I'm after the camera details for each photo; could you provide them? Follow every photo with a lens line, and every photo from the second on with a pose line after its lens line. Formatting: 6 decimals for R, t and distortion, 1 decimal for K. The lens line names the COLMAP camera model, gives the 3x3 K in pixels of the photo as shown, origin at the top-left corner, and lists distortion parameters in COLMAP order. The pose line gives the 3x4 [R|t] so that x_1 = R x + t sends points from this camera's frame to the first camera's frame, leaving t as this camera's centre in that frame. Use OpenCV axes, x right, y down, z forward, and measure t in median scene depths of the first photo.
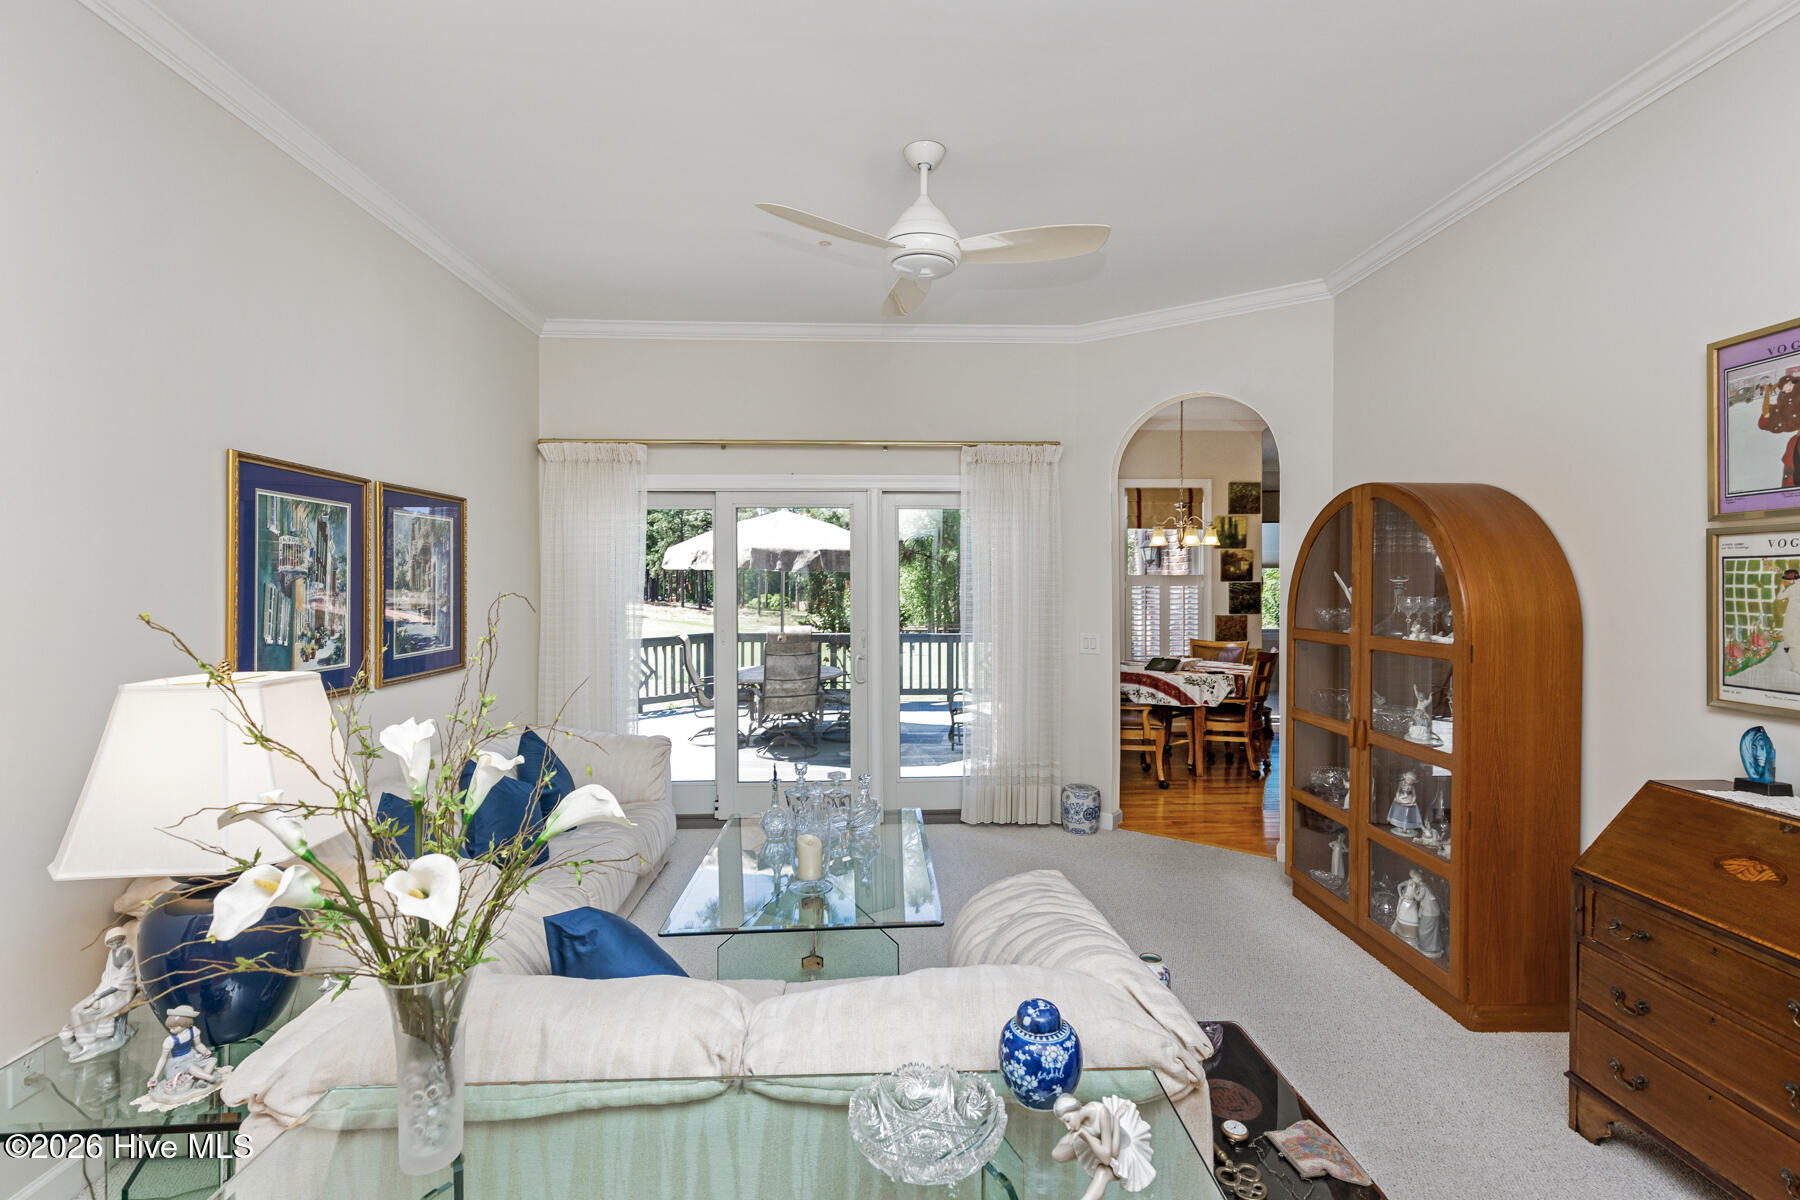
lens RADIAL K [[822.9, 0, 897.5], [0, 822.9, 581.7], [0, 0, 1]] dist [0.002326, 0.000031]
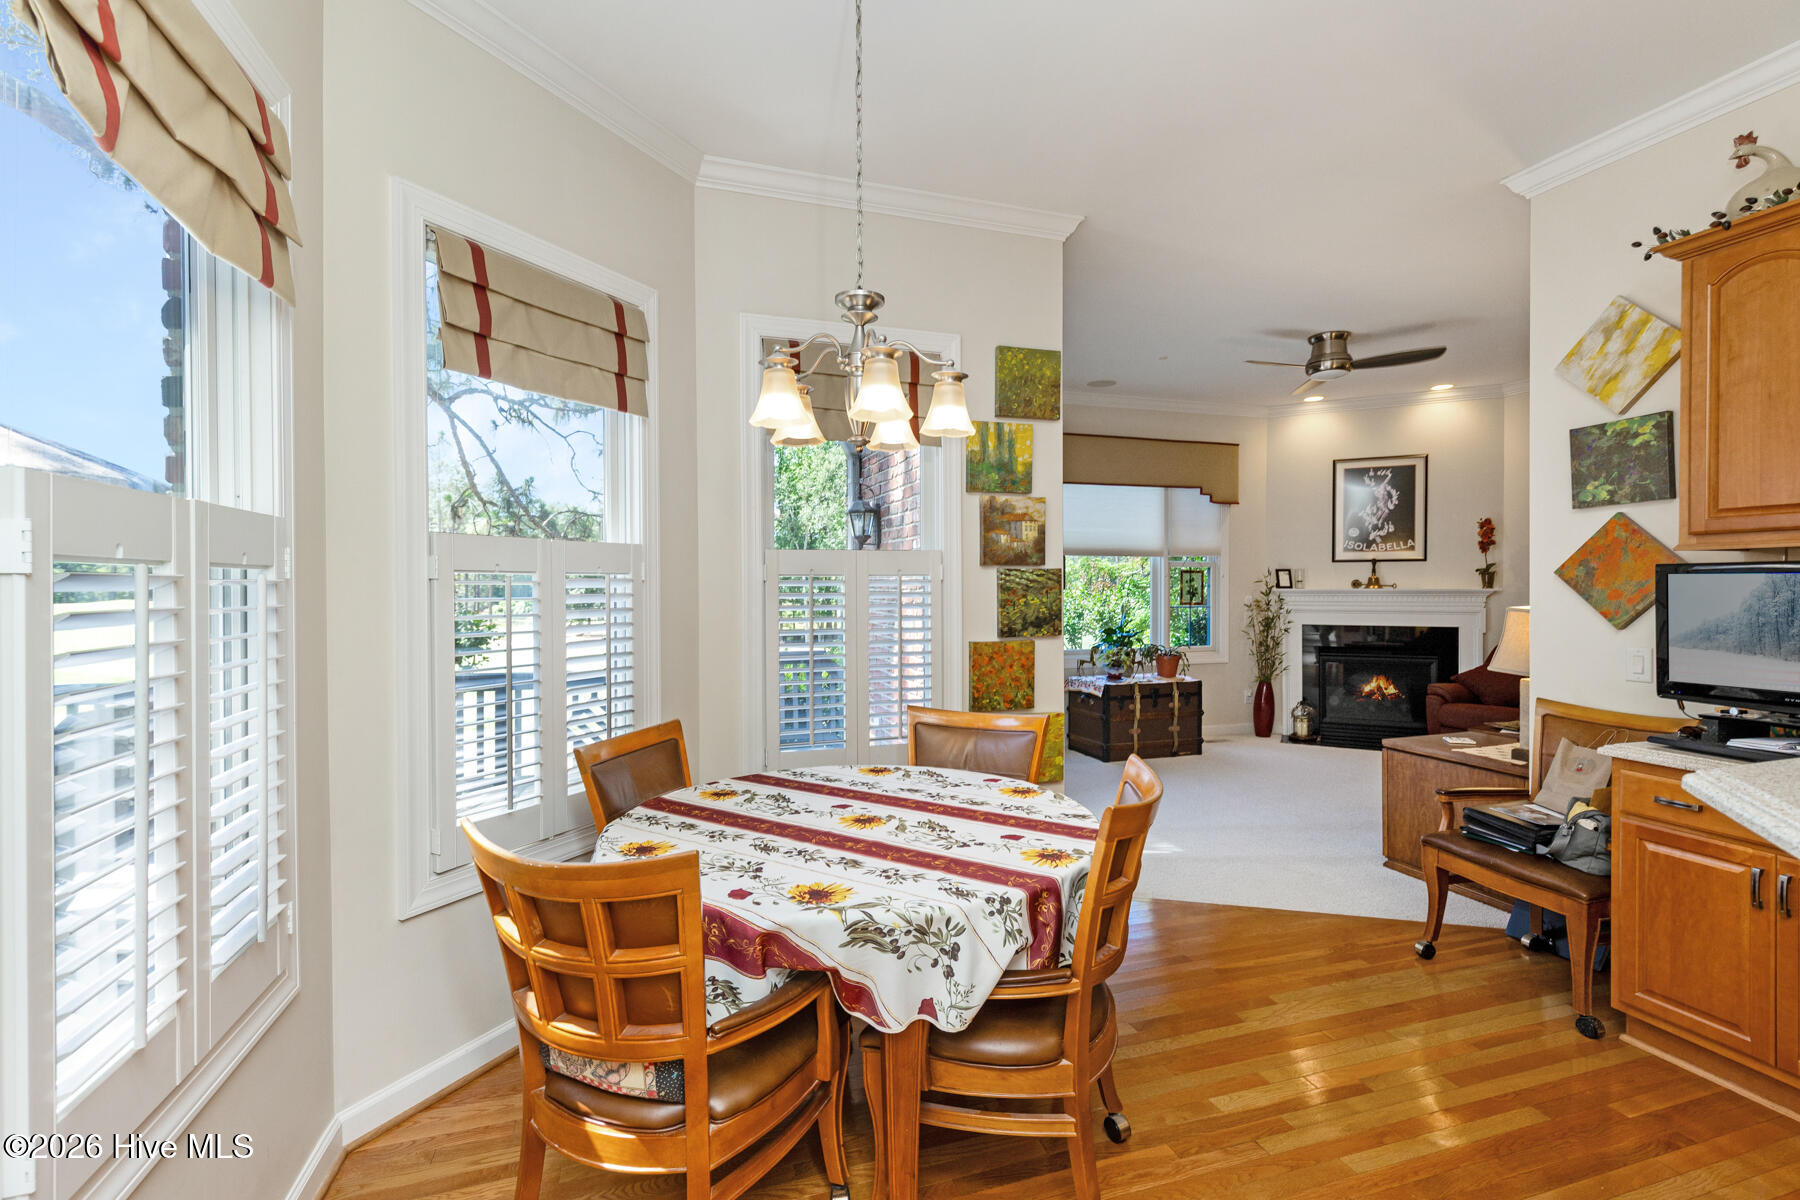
lens RADIAL K [[804.1, 0, 898.3], [0, 804.1, 590.3], [0, 0, 1]] dist [0.002360, 0.000052]
pose [[0.962744, -0.005368, 0.270360, 0.470091], [0.003088, 0.999956, 0.008857, 0.017200], [-0.270395, -0.007692, 0.962719, 1.198936]]
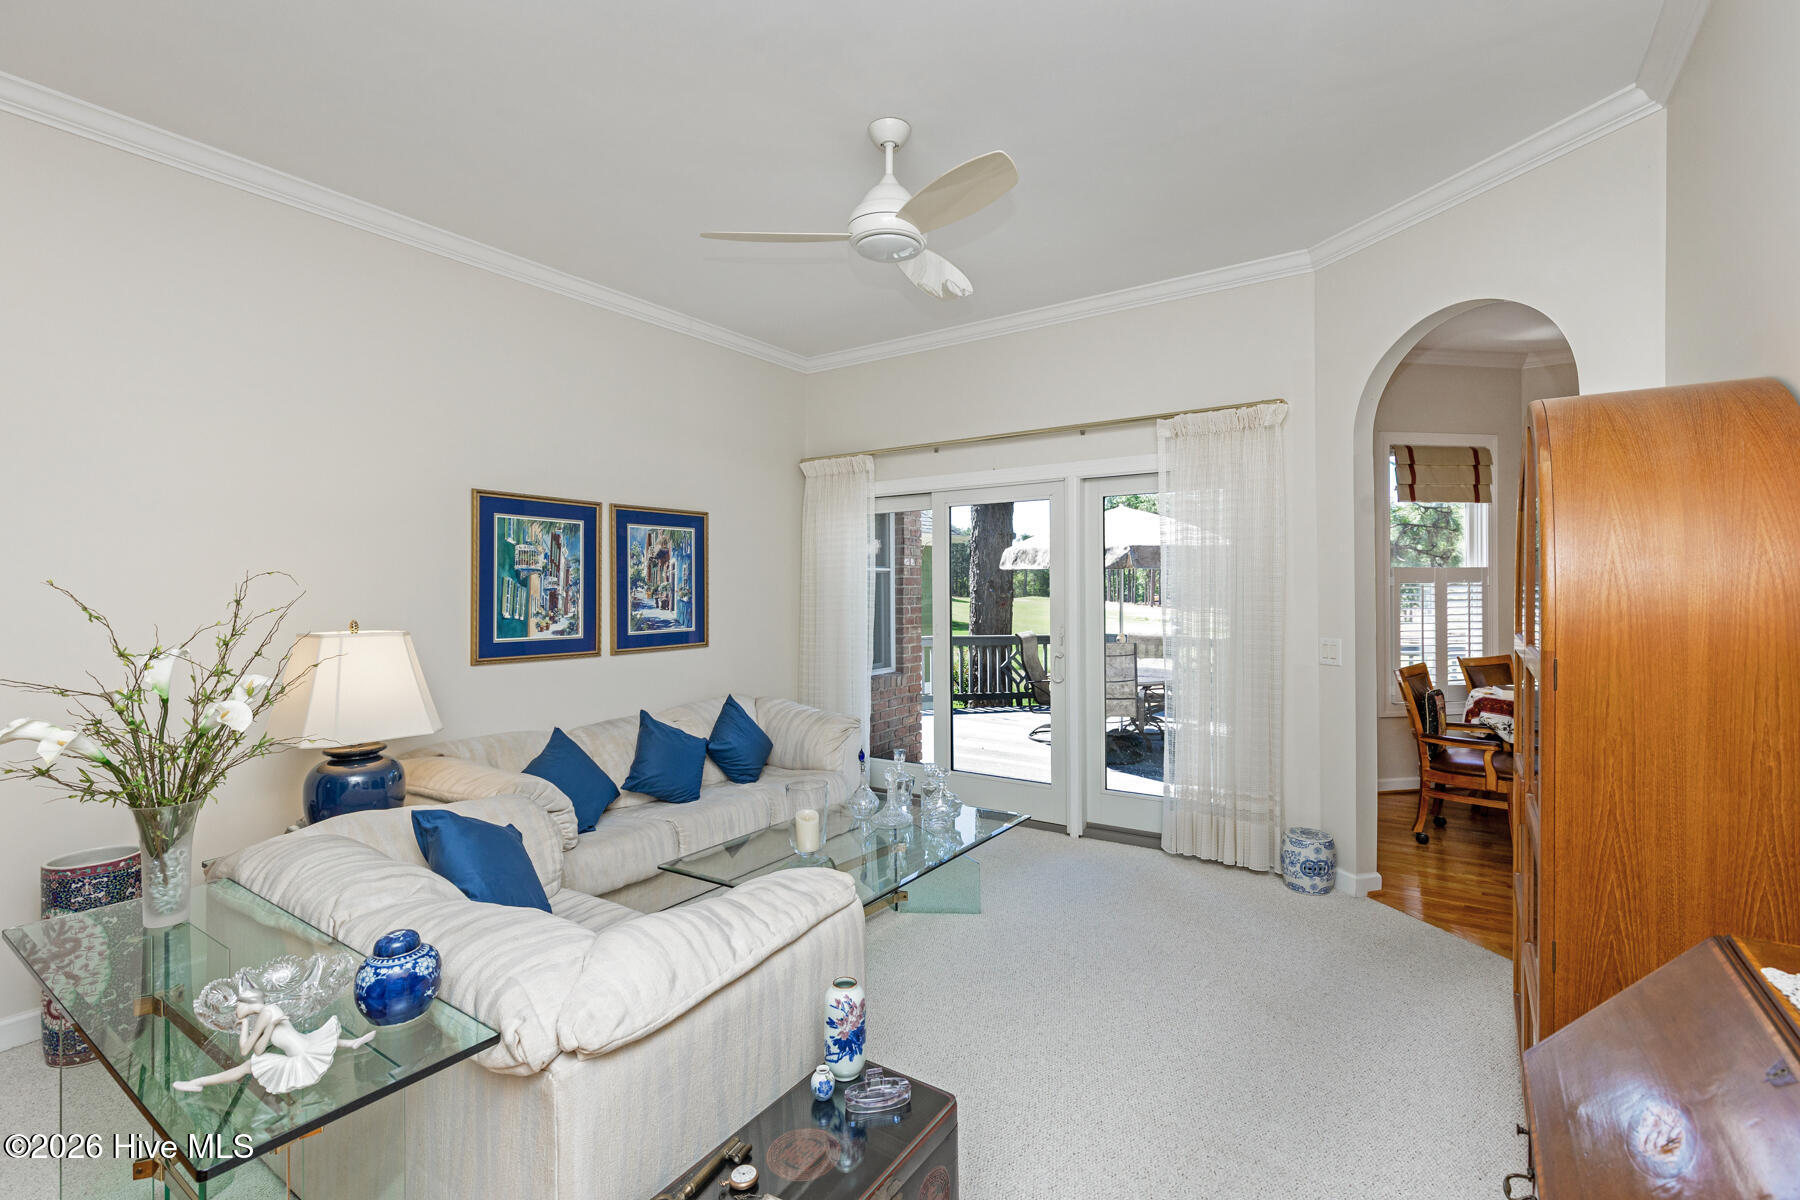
lens RADIAL K [[804.1, 0, 898.3], [0, 804.1, 590.3], [0, 0, 1]] dist [0.002360, 0.000052]
pose [[0.799652, -0.001849, -0.600462, 0.465601], [0.003296, 0.999994, 0.001310, 0.018376], [0.600455, -0.003027, 0.799653, 0.184726]]
